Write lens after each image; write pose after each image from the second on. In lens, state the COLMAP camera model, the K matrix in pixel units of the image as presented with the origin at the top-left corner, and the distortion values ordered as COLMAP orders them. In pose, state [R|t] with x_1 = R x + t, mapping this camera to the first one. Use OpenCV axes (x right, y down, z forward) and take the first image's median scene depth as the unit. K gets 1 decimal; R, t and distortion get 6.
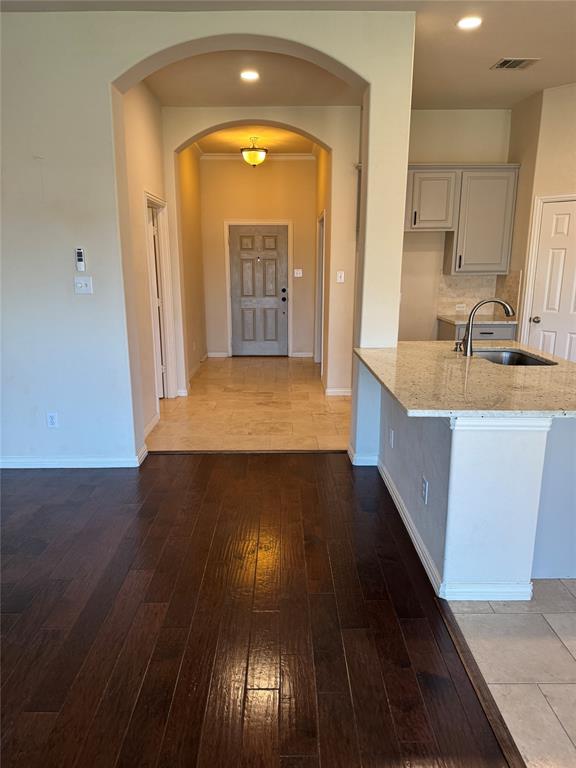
lens RADIAL K [[545.8, 0, 288.0], [0, 545.8, 384.0], [0, 0, 1]] dist [0.030203, -0.028577]
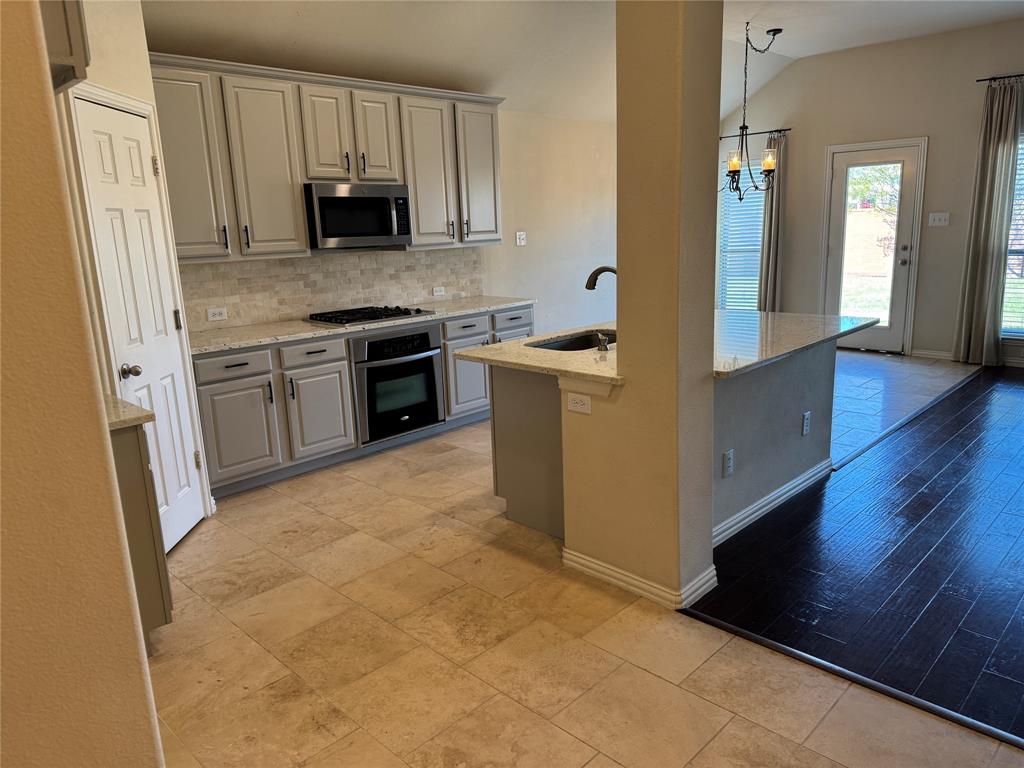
lens RADIAL K [[712.5, 0, 512.0], [0, 712.5, 384.0], [0, 0, 1]] dist [0.101011, -0.134076]
pose [[-0.709410, -0.128300, 0.693020, -0.194882], [0.189126, 0.912575, 0.362545, -0.309928], [-0.678947, 0.388261, -0.623125, 1.395917]]
